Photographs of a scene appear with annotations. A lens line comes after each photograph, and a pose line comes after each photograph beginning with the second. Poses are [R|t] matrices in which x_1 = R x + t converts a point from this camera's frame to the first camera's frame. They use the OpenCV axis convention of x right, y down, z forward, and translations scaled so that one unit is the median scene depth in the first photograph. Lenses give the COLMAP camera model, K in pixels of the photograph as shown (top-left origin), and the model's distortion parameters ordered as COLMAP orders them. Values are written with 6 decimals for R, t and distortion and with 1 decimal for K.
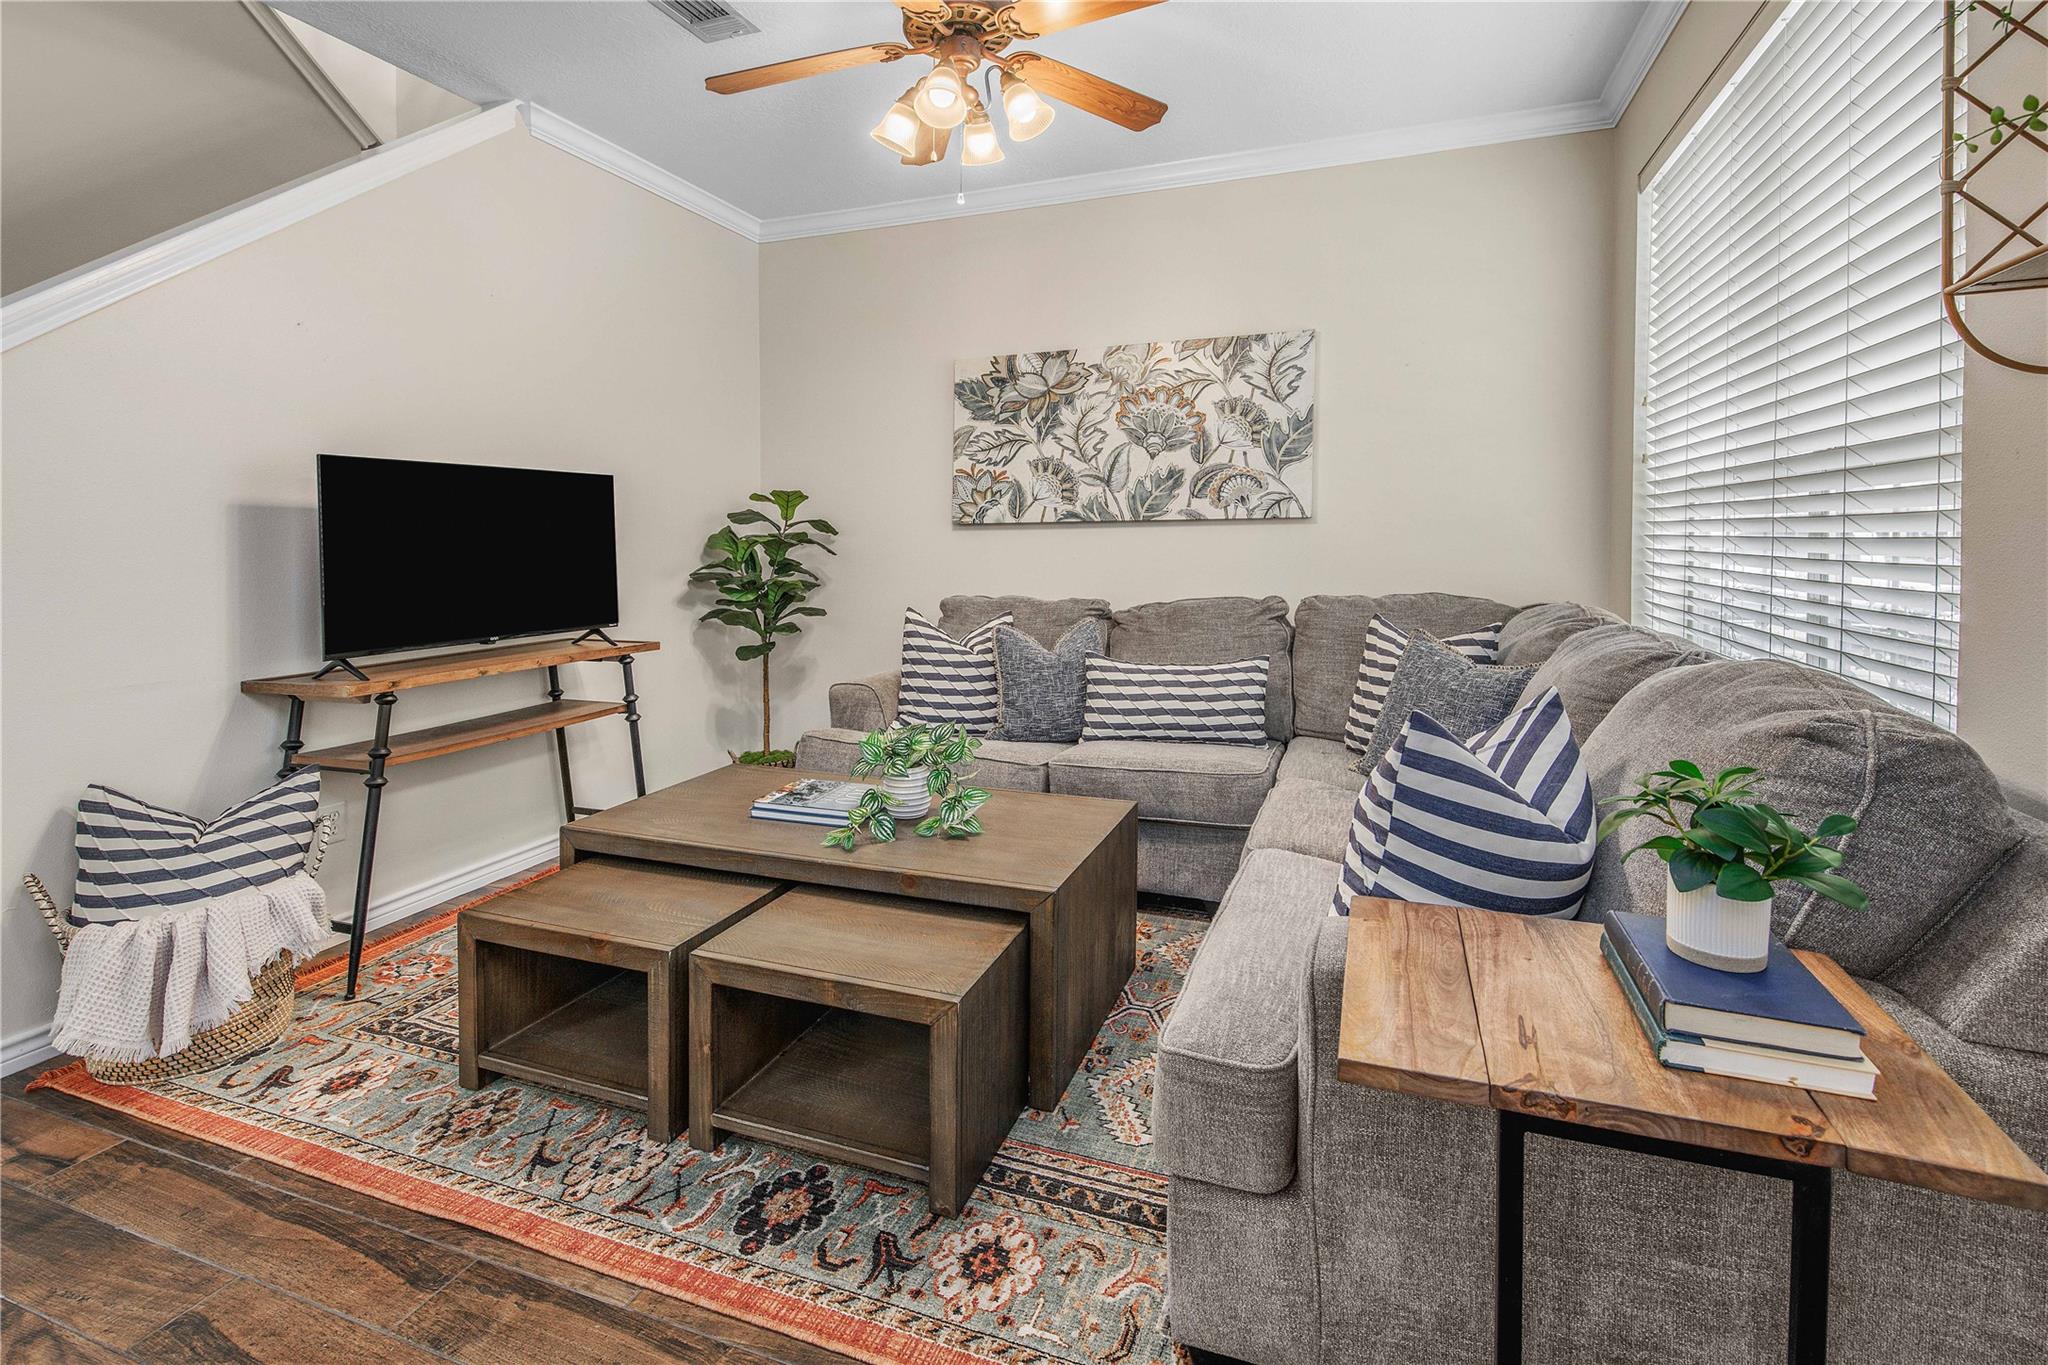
lens RADIAL K [[1005.1, 0, 870.7], [0, 1005.1, 556.2], [0, 0, 1]] dist [0.004096, 0.000587]
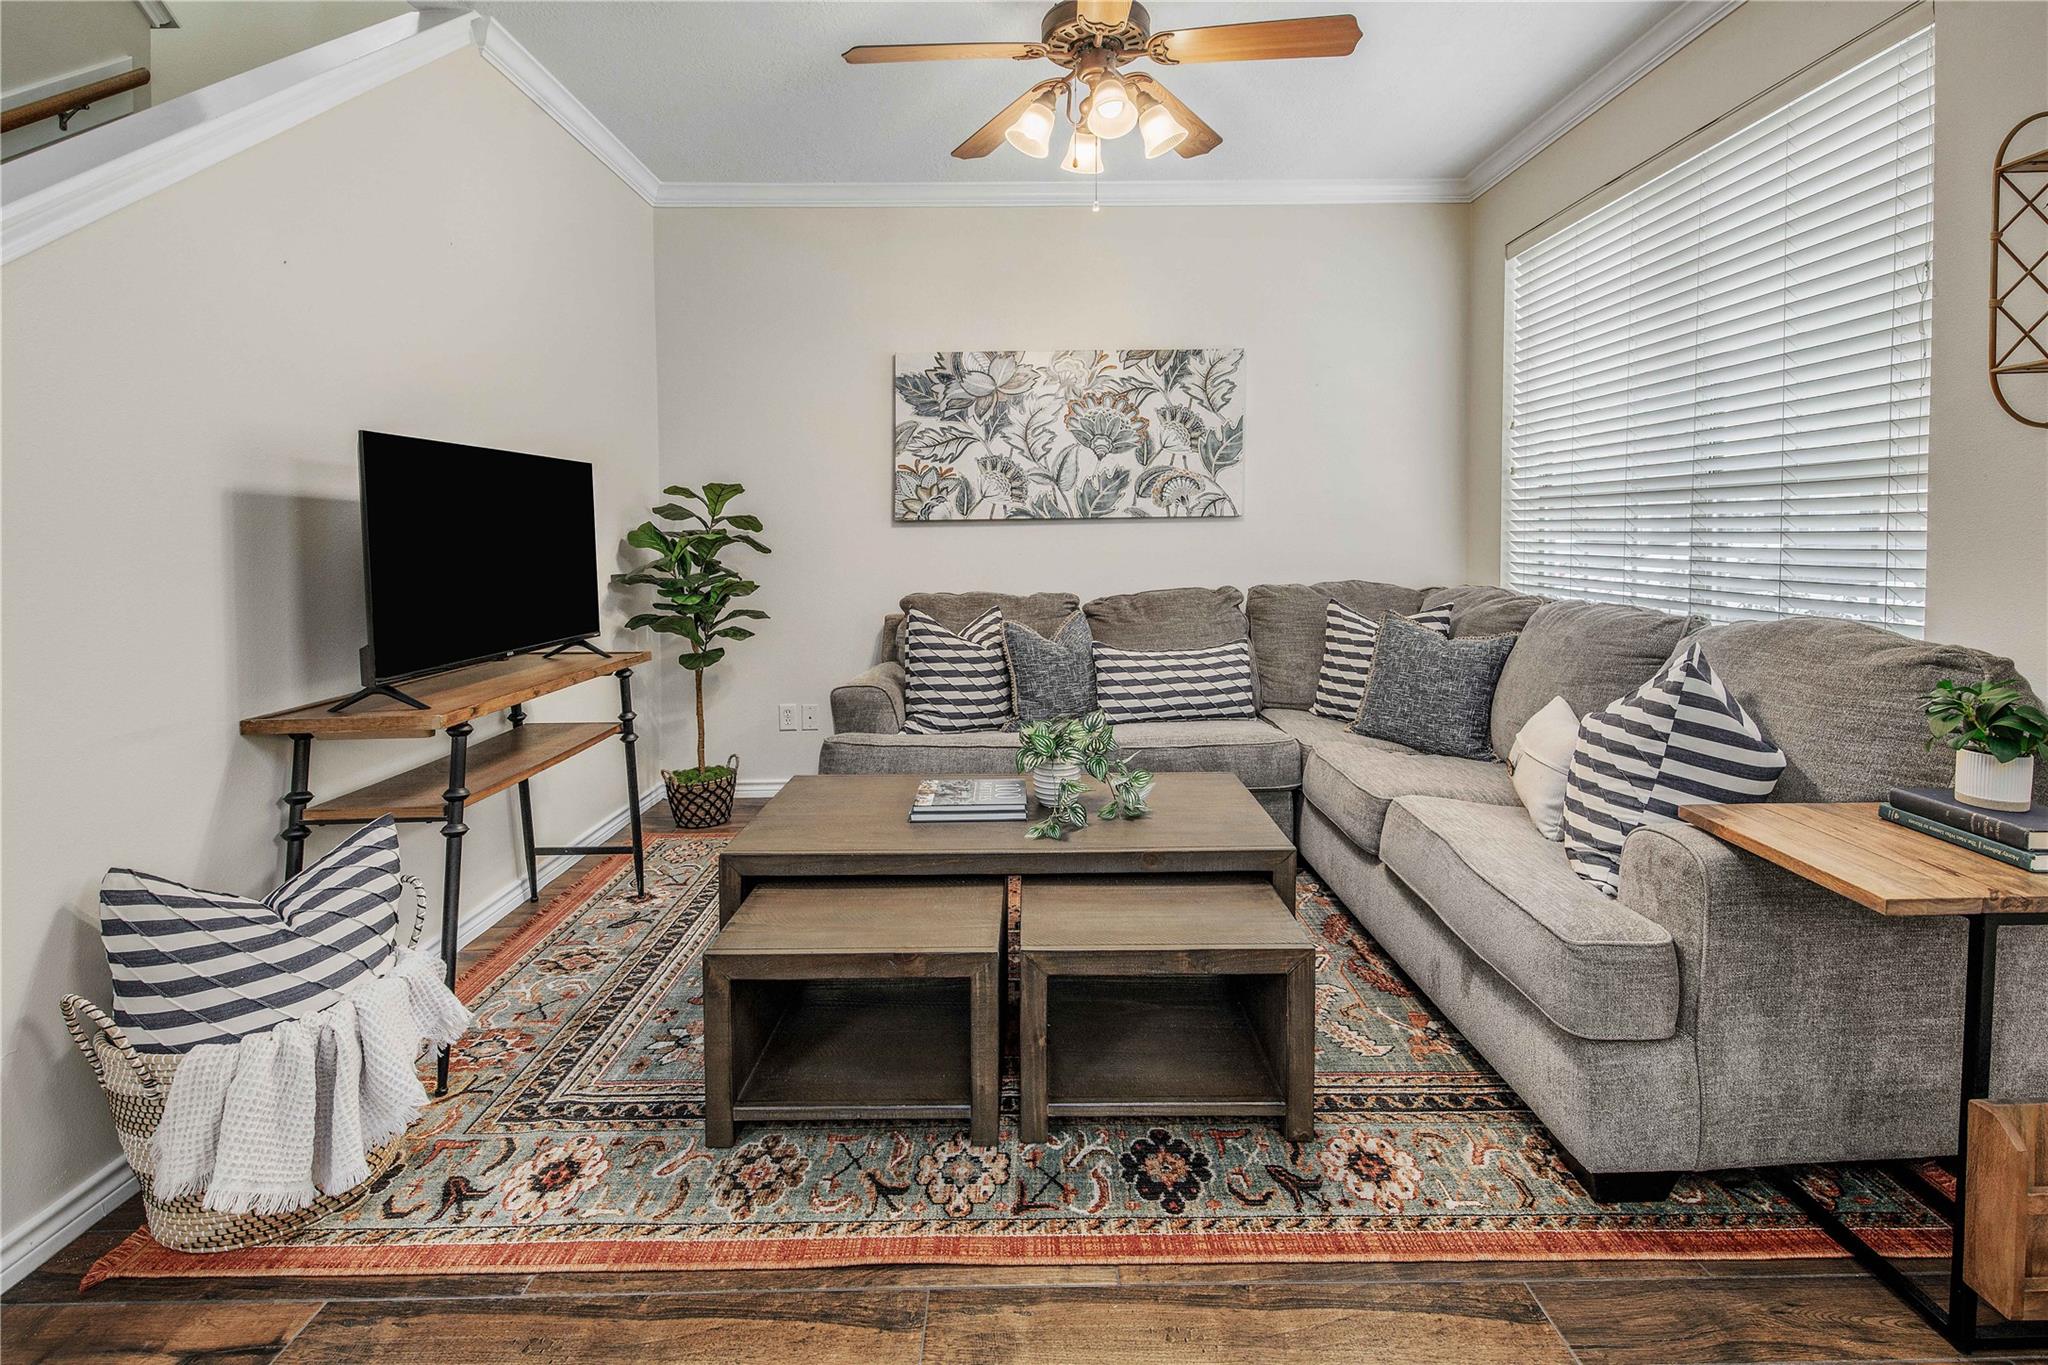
lens RADIAL K [[1038.9, 0, 1009.2], [0, 1038.9, 568.7], [0, 0, 1]] dist [0.015609, -0.006479]
pose [[0.924917, -0.013641, 0.379924, -0.239046], [0.008541, 0.999849, 0.015106, 0.000540], [-0.380073, -0.010727, 0.924894, 0.022336]]
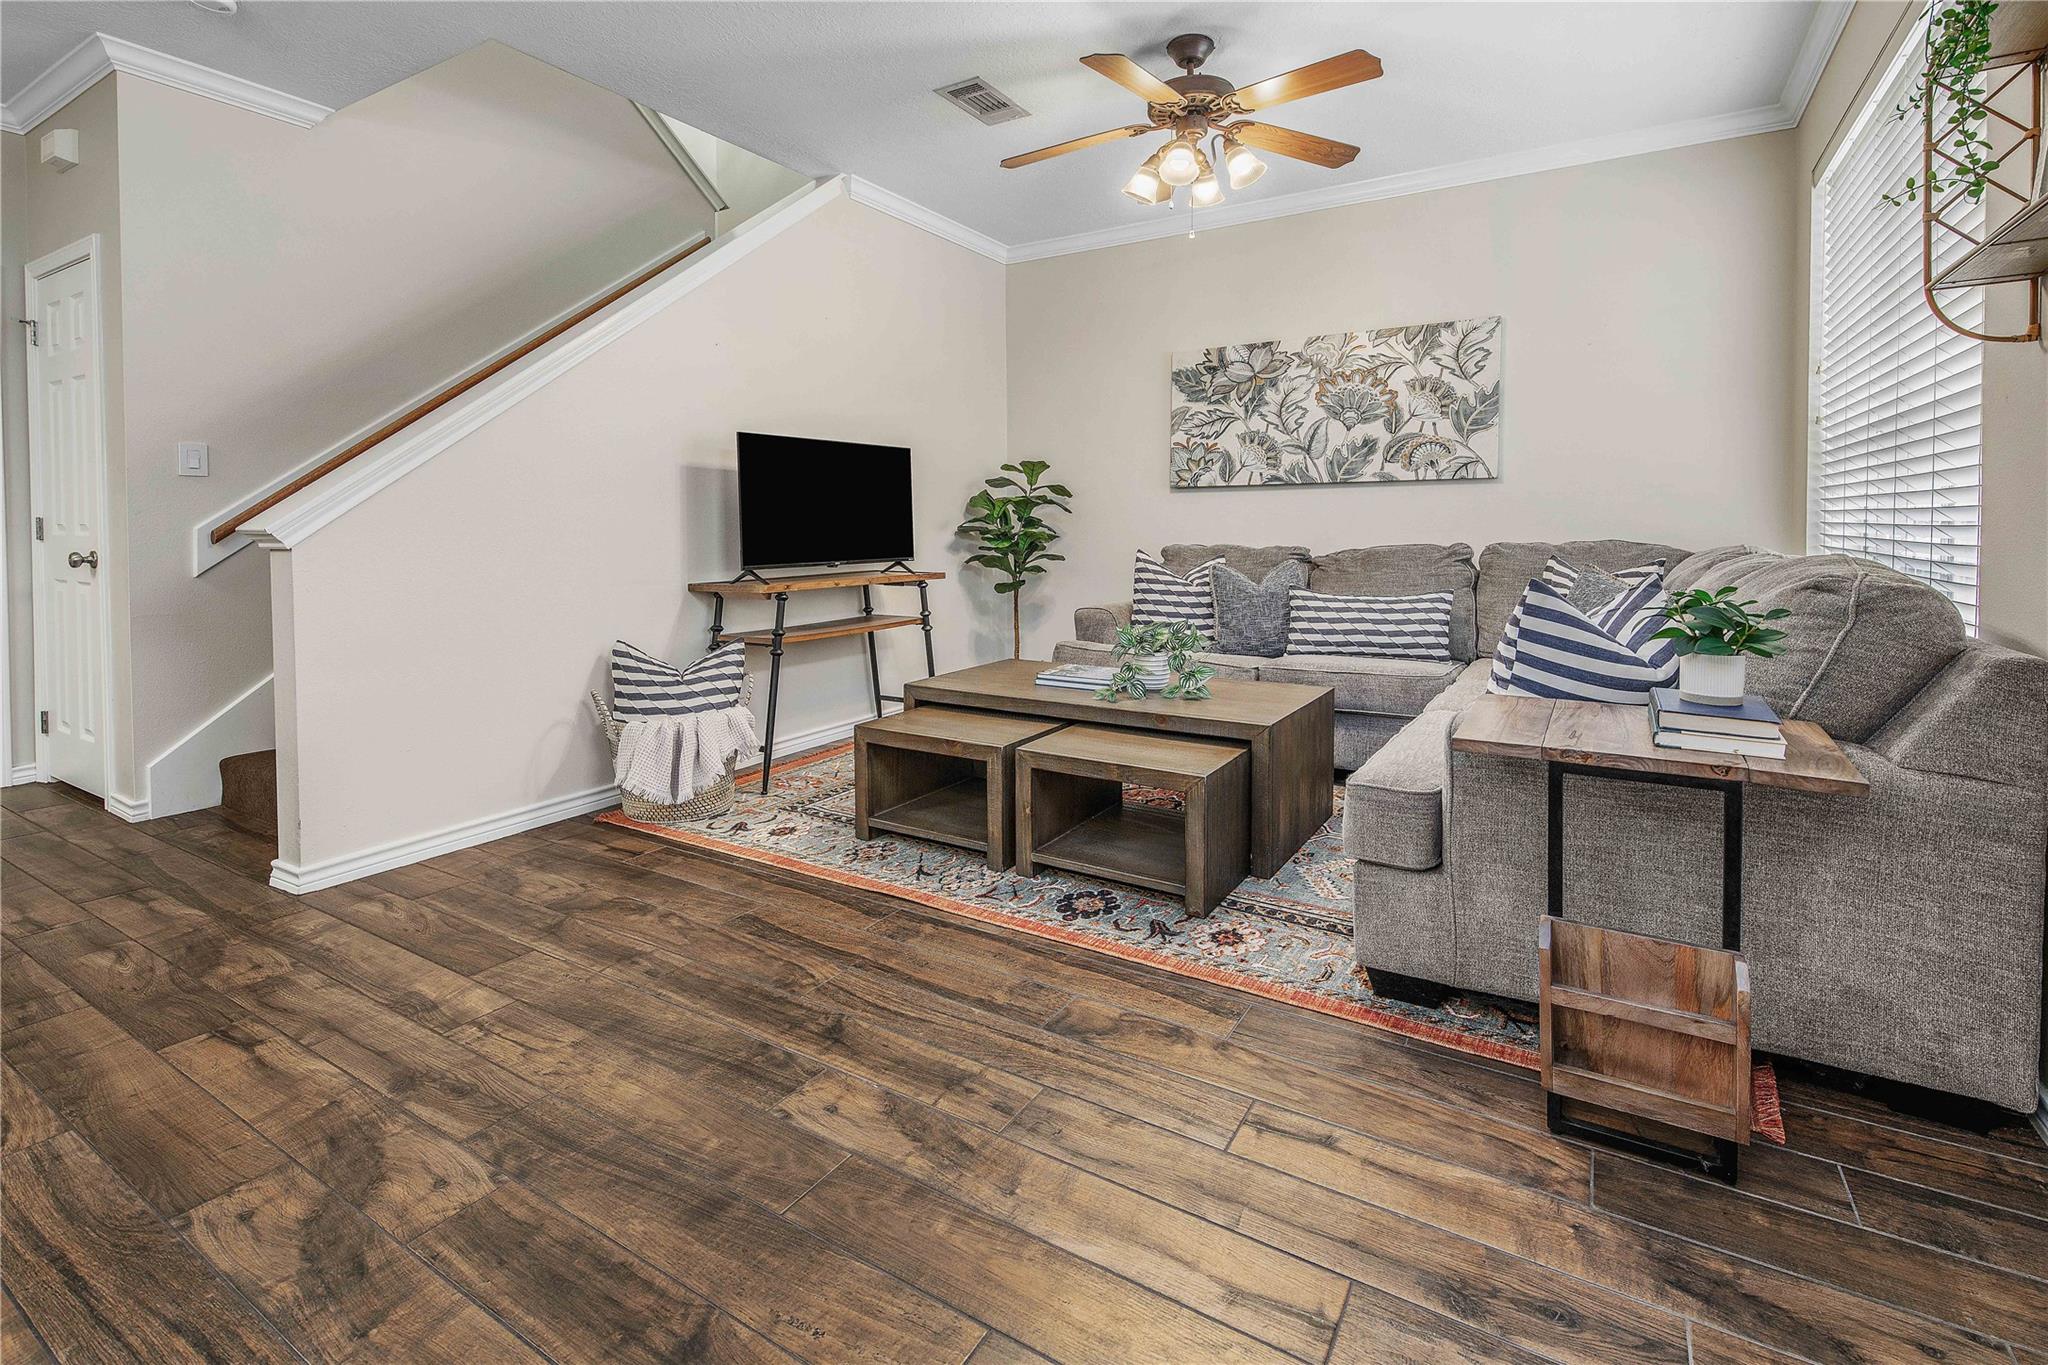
lens RADIAL K [[897.6, 0, 886.7], [0, 897.6, 517.4], [0, 0, 1]] dist [0.011614, -0.001236]
pose [[0.979217, 0.003719, -0.202783, -0.040404], [-0.006902, 0.999864, -0.014991, 0.027272], [0.202700, 0.016079, 0.979109, -0.159519]]
